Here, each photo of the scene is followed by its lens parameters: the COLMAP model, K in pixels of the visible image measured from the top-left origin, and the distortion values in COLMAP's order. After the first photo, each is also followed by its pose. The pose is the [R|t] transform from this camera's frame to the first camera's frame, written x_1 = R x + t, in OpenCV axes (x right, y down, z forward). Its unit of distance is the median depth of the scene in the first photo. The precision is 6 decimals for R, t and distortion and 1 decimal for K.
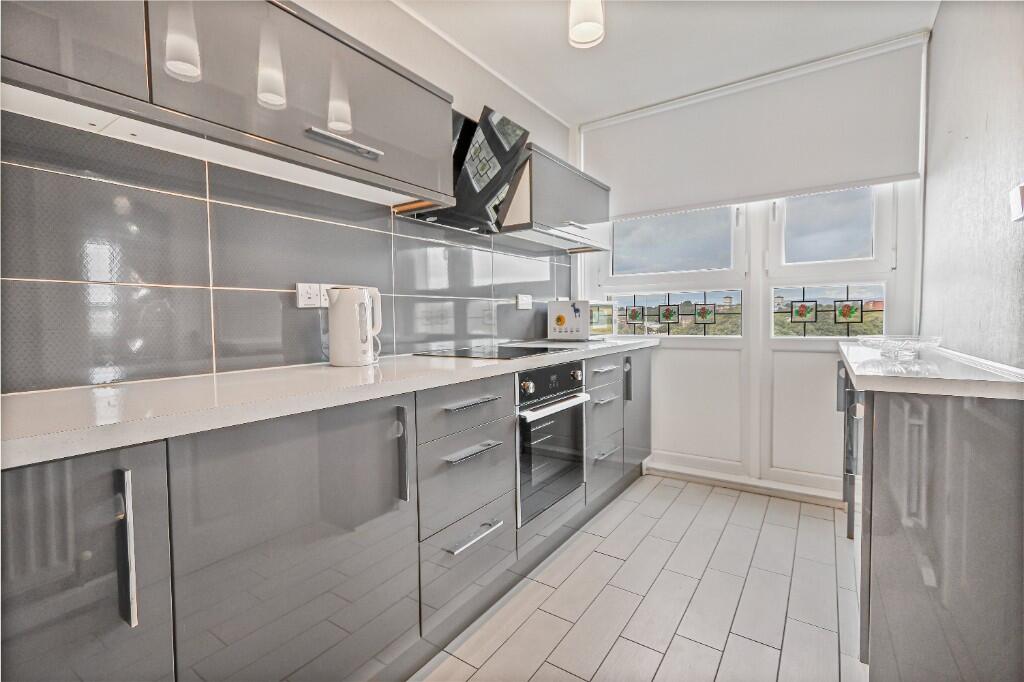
lens RADIAL K [[483.7, 0, 480.5], [0, 483.7, 337.5], [0, 0, 1]] dist [0.004885, -0.000794]
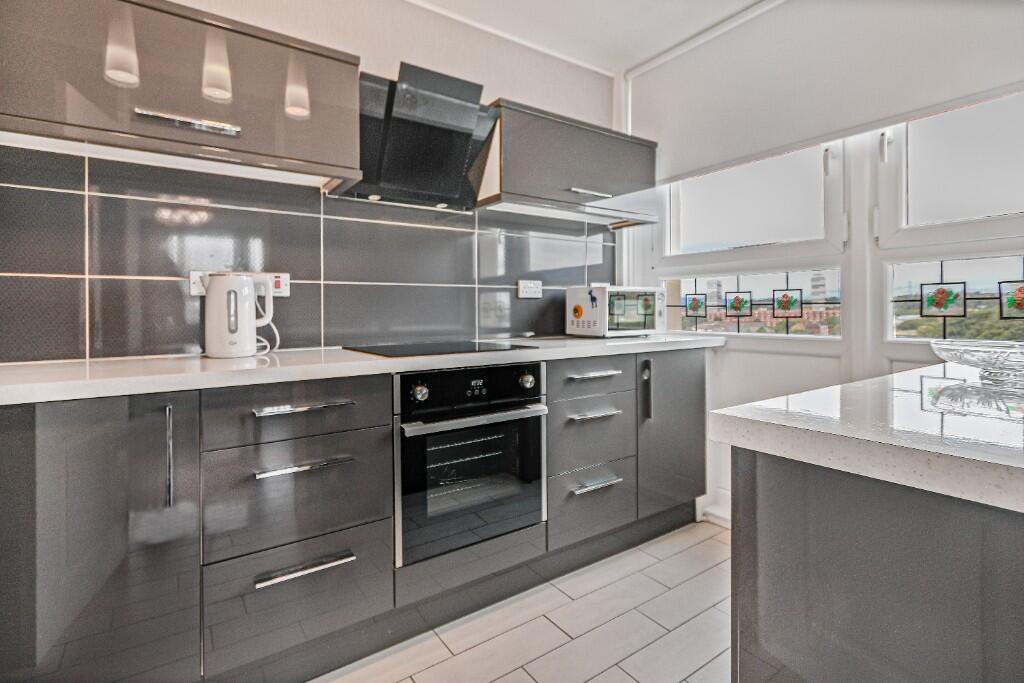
lens RADIAL K [[483.7, 0, 511.8], [0, 483.7, 313.3], [0, 0, 1]] dist [0.004885, -0.000794]
pose [[0.925705, 0.011283, -0.378079, 0.395760], [-0.021913, 0.999476, -0.023826, -0.011026], [0.377612, 0.030340, 0.925467, 0.219933]]
